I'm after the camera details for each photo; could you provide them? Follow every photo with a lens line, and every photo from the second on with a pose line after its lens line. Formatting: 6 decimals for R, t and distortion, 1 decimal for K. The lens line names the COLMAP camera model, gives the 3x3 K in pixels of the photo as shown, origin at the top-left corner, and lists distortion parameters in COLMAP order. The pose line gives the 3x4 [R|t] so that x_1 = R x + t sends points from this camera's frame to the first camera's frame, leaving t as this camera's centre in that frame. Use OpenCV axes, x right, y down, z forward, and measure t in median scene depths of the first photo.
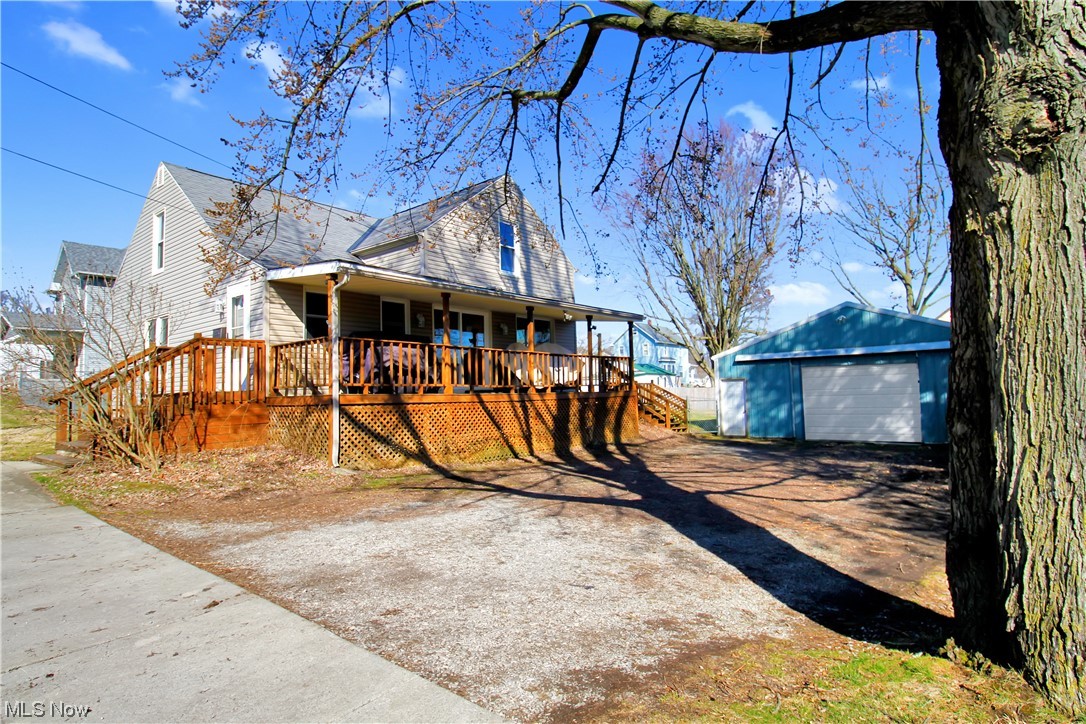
lens RADIAL K [[567.5, 0, 596.7], [0, 567.5, 329.7], [0, 0, 1]] dist [0.003839, 0.000368]
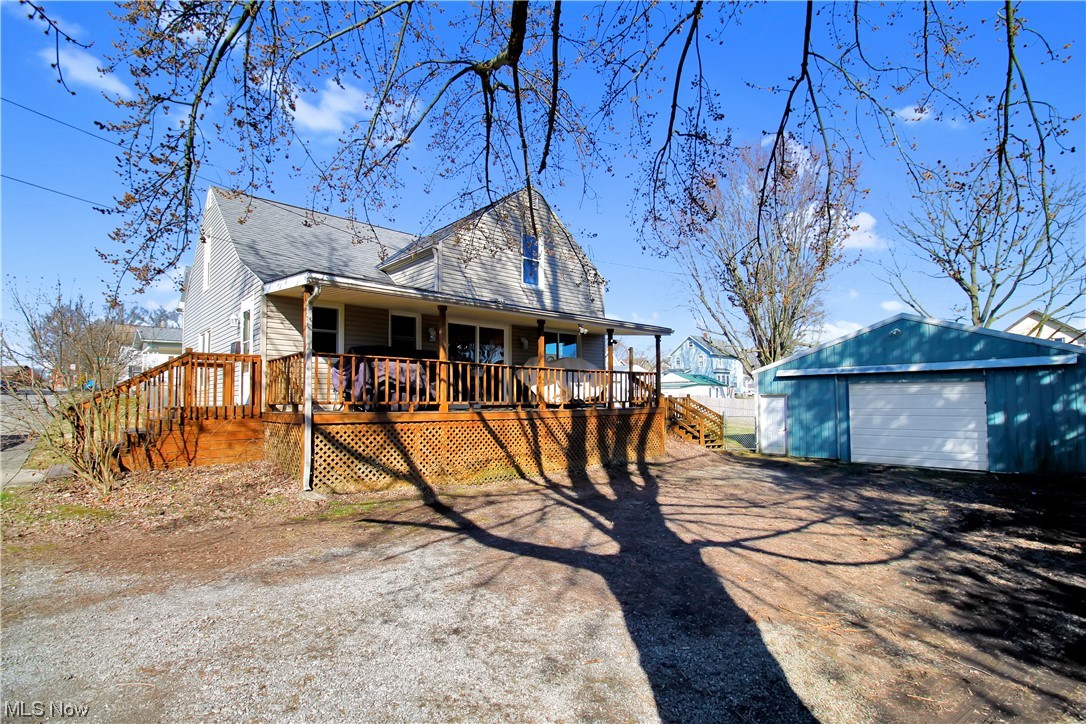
lens RADIAL K [[507.9, 0, 588.2], [0, 507.9, 358.2], [0, 0, 1]] dist [-0.000763, -0.008941]
pose [[0.989209, 0.006336, -0.146373, 0.085683], [-0.001533, 0.999457, 0.032905, -0.004340], [0.146502, -0.032325, 0.988682, 0.165359]]
